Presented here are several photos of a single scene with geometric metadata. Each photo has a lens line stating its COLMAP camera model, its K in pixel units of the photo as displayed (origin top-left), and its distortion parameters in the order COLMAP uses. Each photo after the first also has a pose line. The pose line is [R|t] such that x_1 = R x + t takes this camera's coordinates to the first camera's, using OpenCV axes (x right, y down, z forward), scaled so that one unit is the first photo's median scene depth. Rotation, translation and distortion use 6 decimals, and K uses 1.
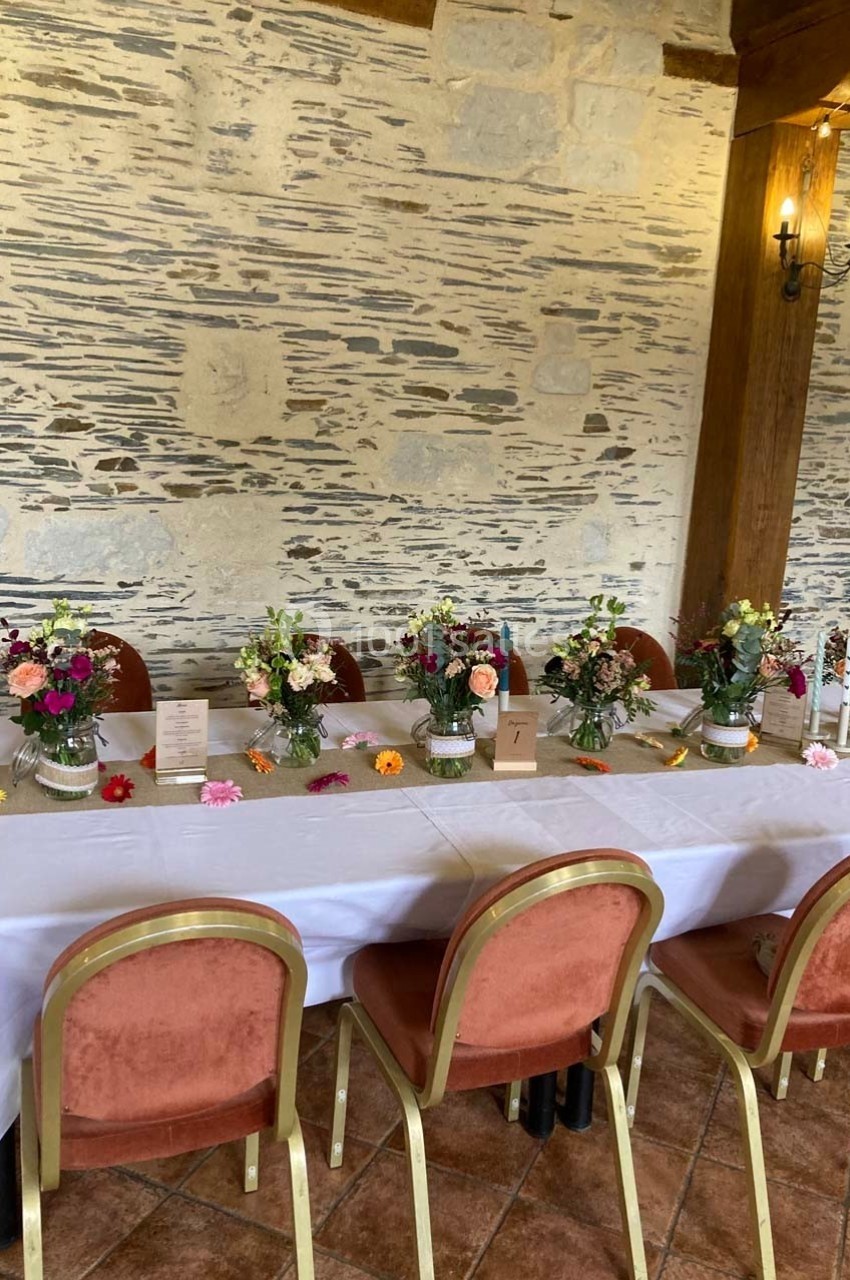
lens RADIAL K [[1286.3, 0, 425.4], [0, 1286.3, 640.0], [0, 0, 1]] dist [0.020297, 0.000000]
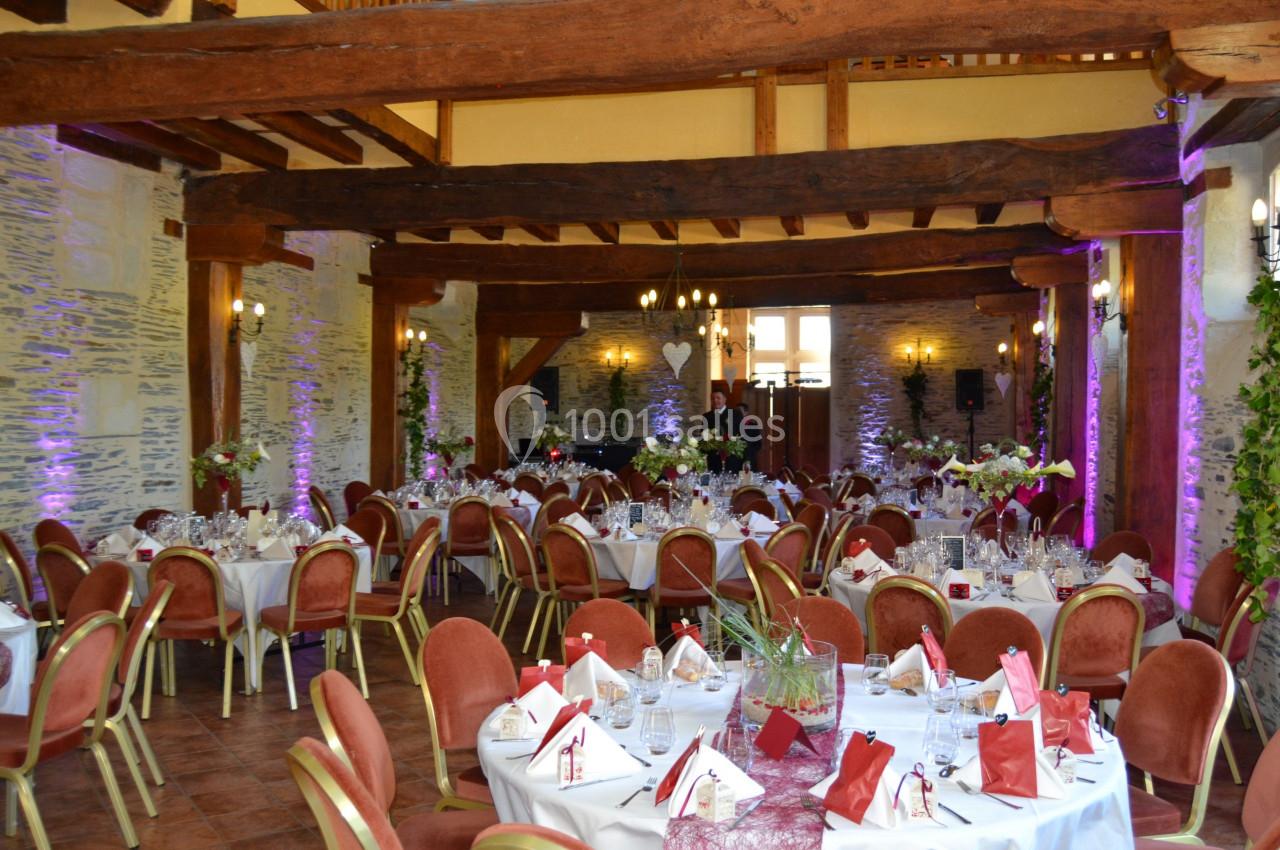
lens RADIAL K [[1286.3, 0, 637.0], [0, 1286.3, 418.7], [0, 0, 1]] dist [0.020297, 0.000000]
pose [[0.571172, -0.073263, 0.817555, -1.723500], [0.209324, 0.976078, -0.058772, 0.127159], [-0.793692, 0.204703, 0.572844, -0.970594]]
